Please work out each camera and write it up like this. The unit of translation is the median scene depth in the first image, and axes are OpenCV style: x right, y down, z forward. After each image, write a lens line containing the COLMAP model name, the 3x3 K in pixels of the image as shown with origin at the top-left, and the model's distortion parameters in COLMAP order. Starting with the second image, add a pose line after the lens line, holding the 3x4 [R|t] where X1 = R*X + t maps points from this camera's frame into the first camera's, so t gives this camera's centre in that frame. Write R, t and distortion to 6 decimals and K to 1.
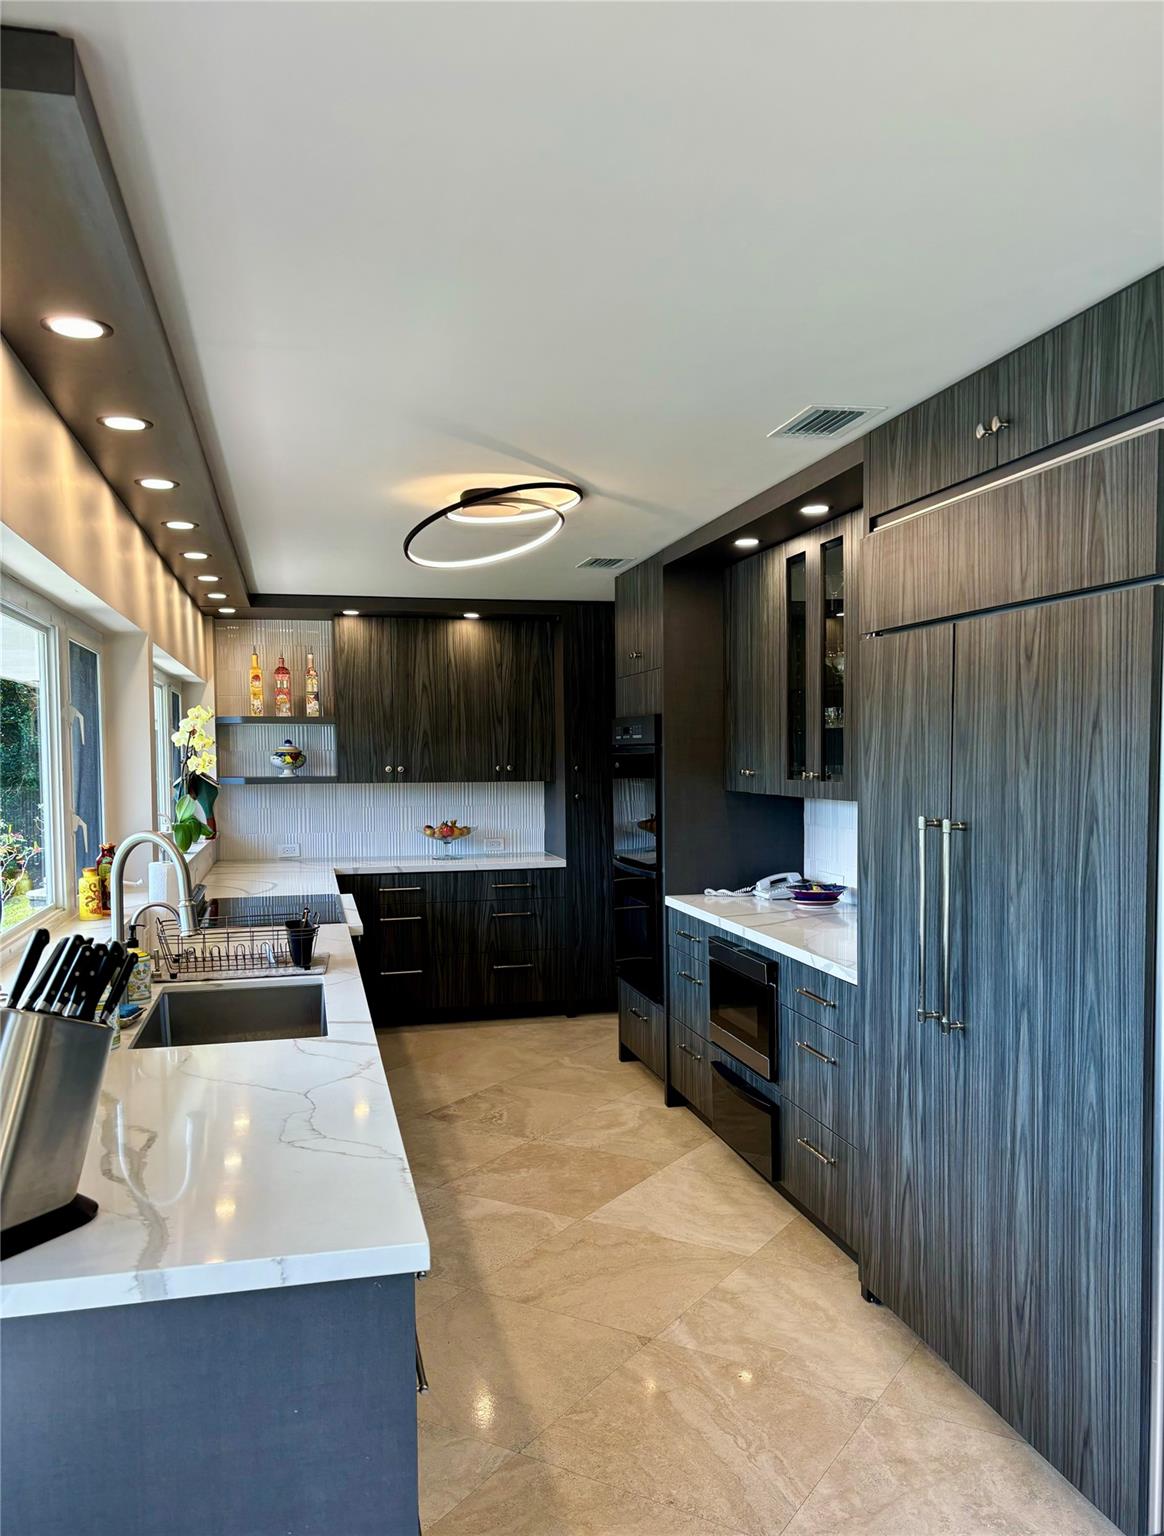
lens RADIAL K [[1232.5, 0, 581.6], [0, 1232.5, 771.8], [0, 0, 1]] dist [-0.008027, -0.001299]
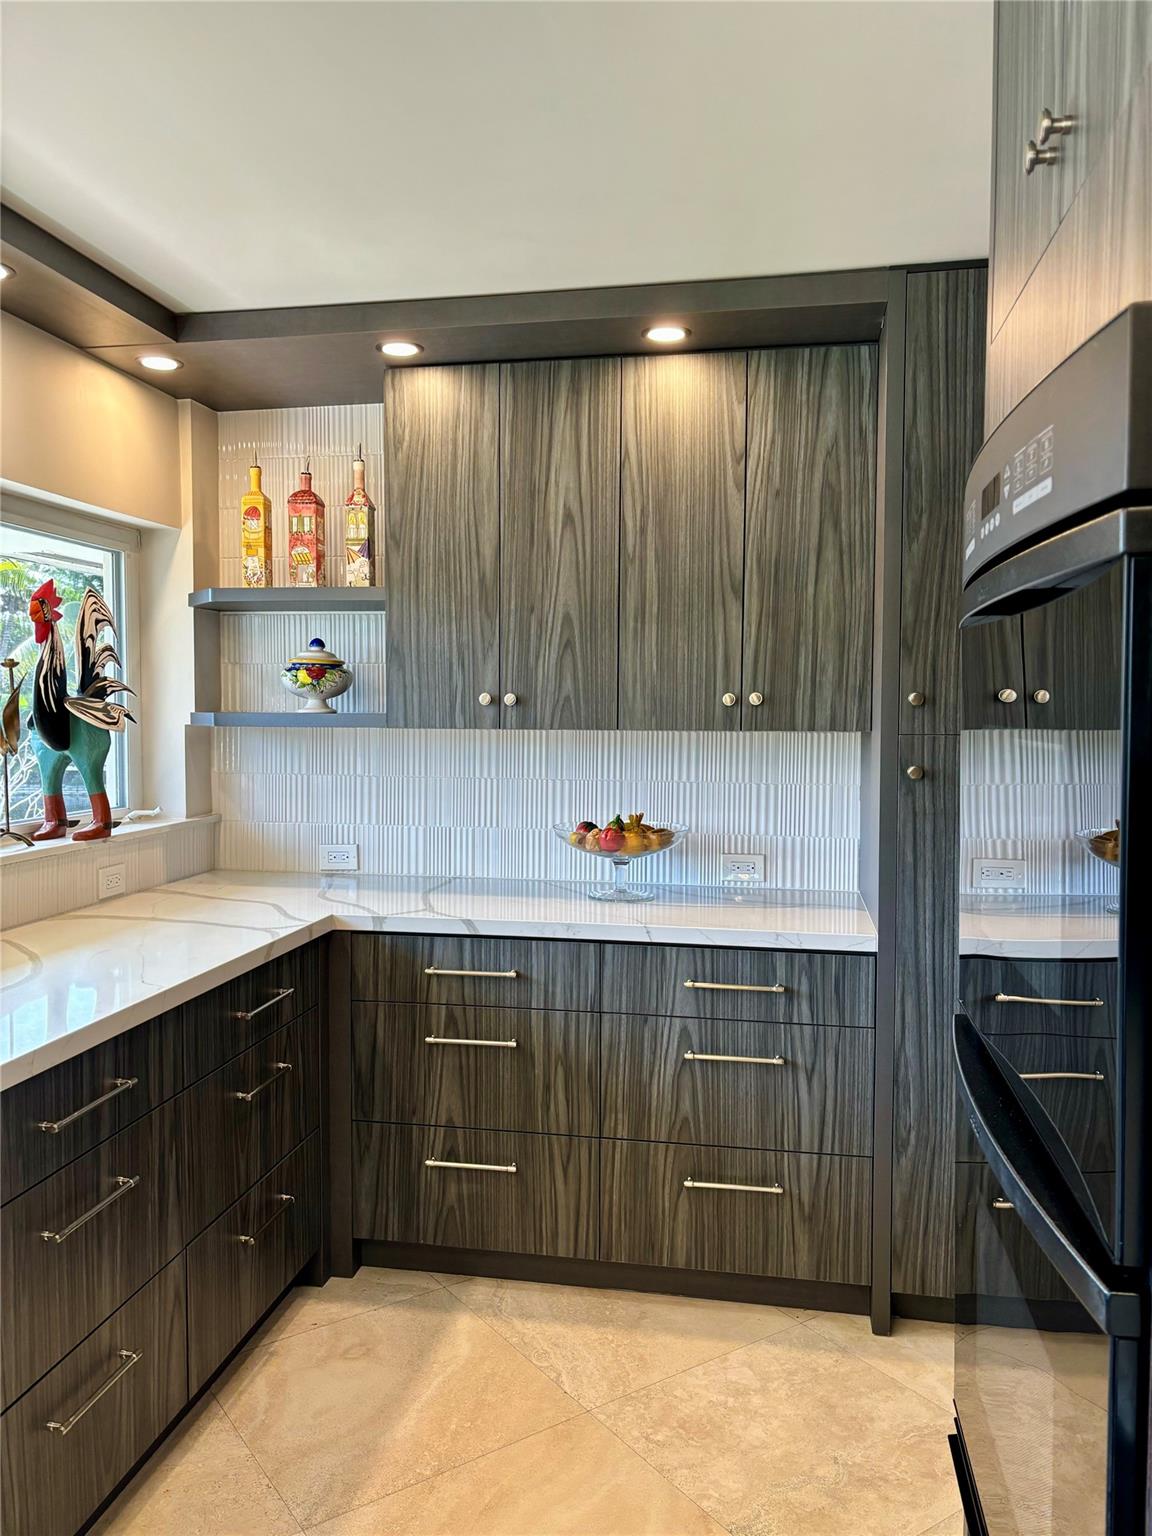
lens RADIAL K [[1179.2, 0, 531.1], [0, 1179.2, 771.0], [0, 0, 1]] dist [0.038969, -0.059053]
pose [[0.919115, 0.032302, -0.392662, 0.031110], [-0.016818, 0.998942, 0.042809, 0.005539], [0.393630, -0.032742, 0.918686, 0.601074]]
